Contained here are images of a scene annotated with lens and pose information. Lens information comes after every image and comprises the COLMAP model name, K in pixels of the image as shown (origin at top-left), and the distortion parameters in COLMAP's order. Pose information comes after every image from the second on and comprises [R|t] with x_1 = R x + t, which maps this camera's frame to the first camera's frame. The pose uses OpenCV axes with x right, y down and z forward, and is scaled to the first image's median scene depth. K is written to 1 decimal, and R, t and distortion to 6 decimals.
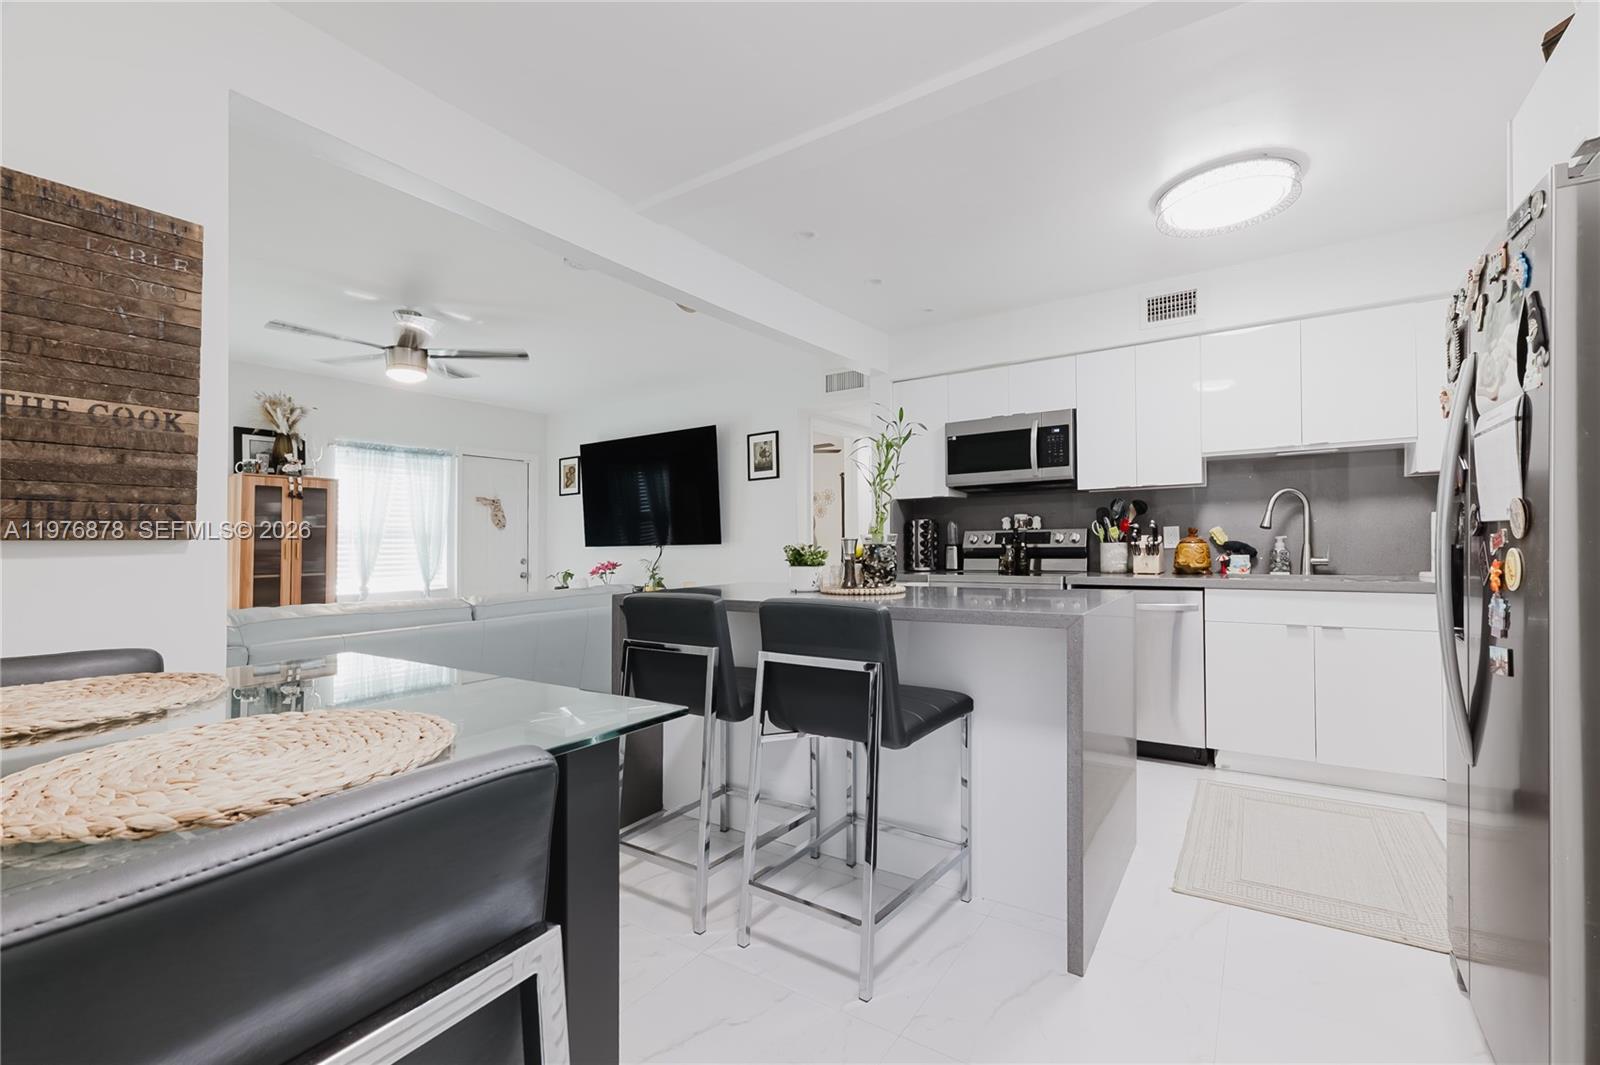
lens RADIAL K [[694.7, 0, 804.7], [0, 694.7, 536.7], [0, 0, 1]] dist [0.002844, 0.000092]
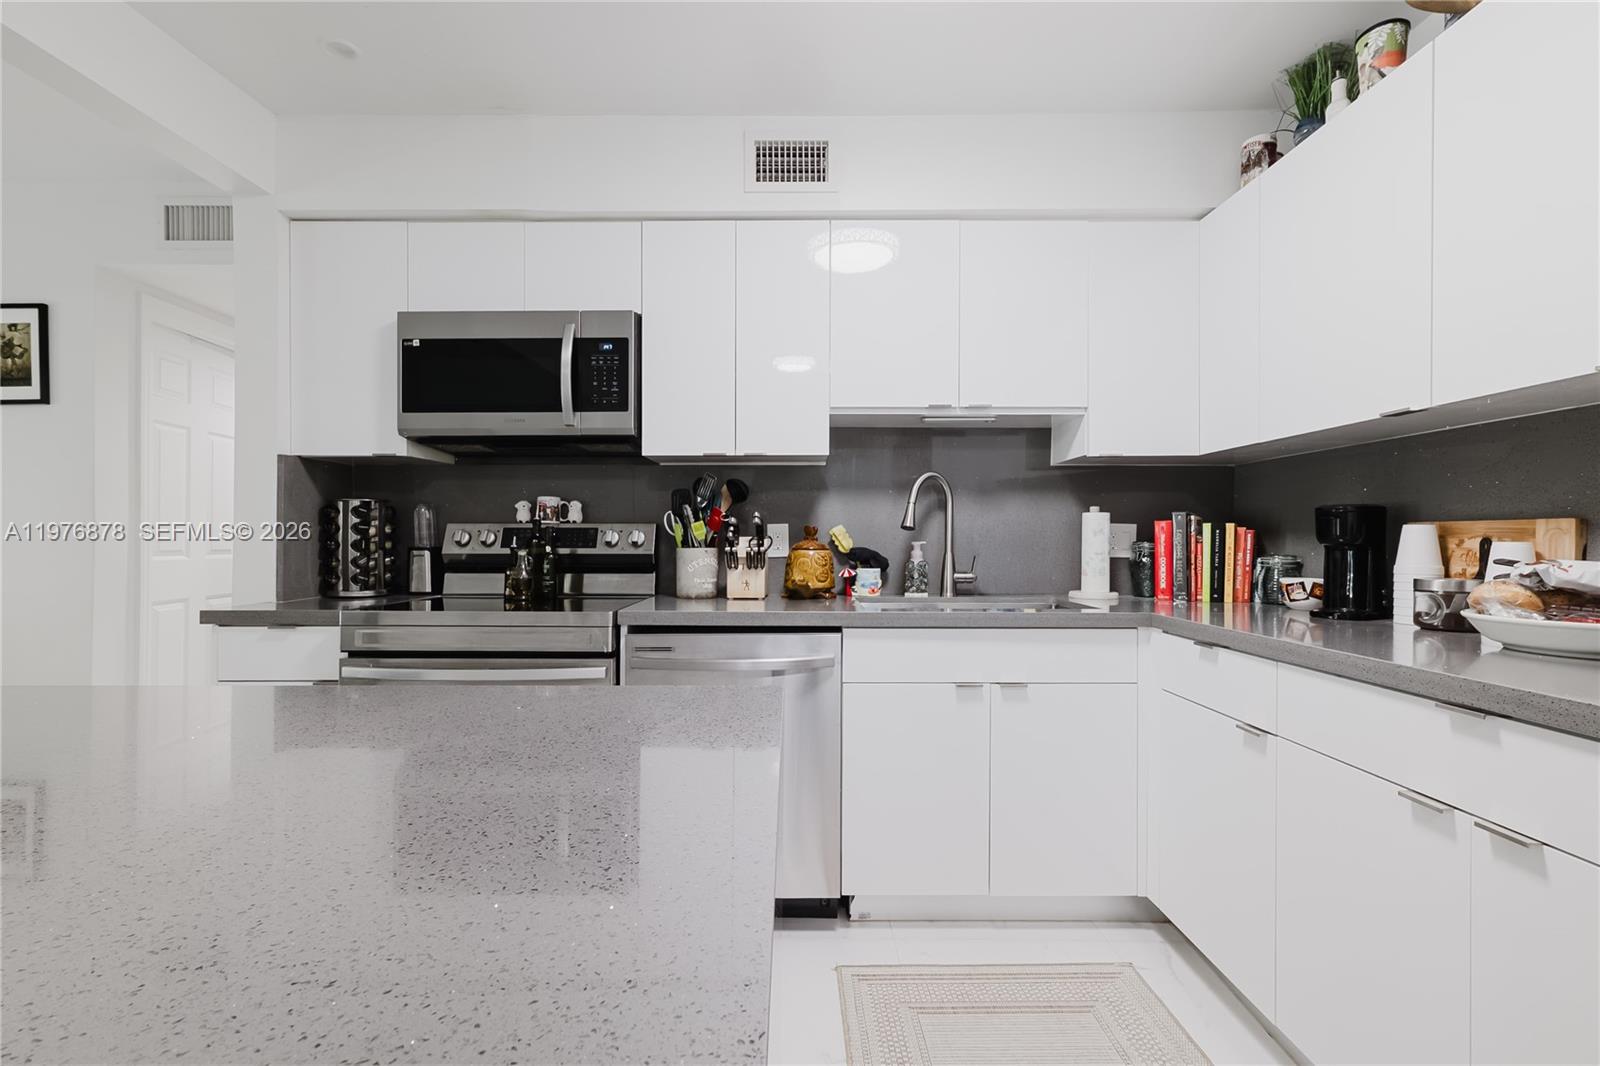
lens RADIAL K [[694.7, 0, 792.1], [0, 694.7, 547.7], [0, 0, 1]] dist [0.002844, 0.000092]
pose [[0.833539, 0.009064, 0.552386, 0.151160], [-0.017673, 0.999791, 0.010262, 0.000579], [-0.552178, -0.018316, 0.833525, 0.379463]]
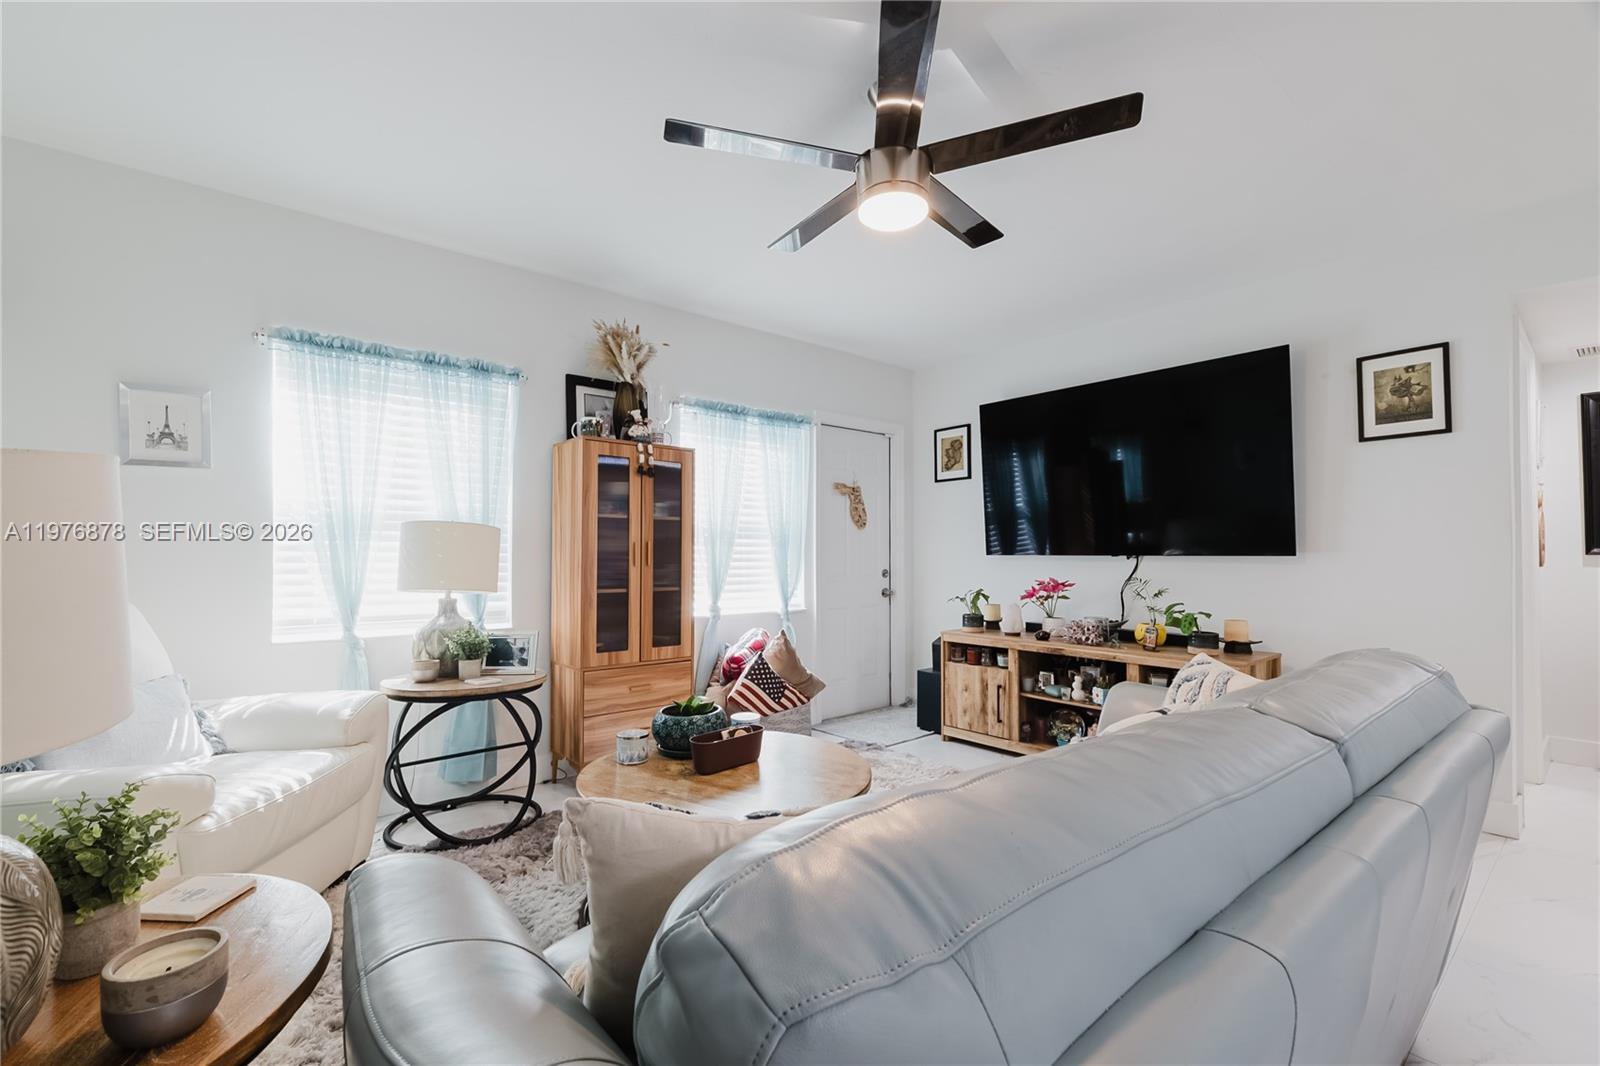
lens RADIAL K [[694.7, 0, 810.4], [0, 694.7, 548.8], [0, 0, 1]] dist [0.002844, 0.000092]
pose [[0.961228, 0.017323, -0.275210, -0.427644], [-0.015535, 0.999842, 0.008674, 0.007790], [0.275317, -0.004063, 0.961345, 0.434436]]
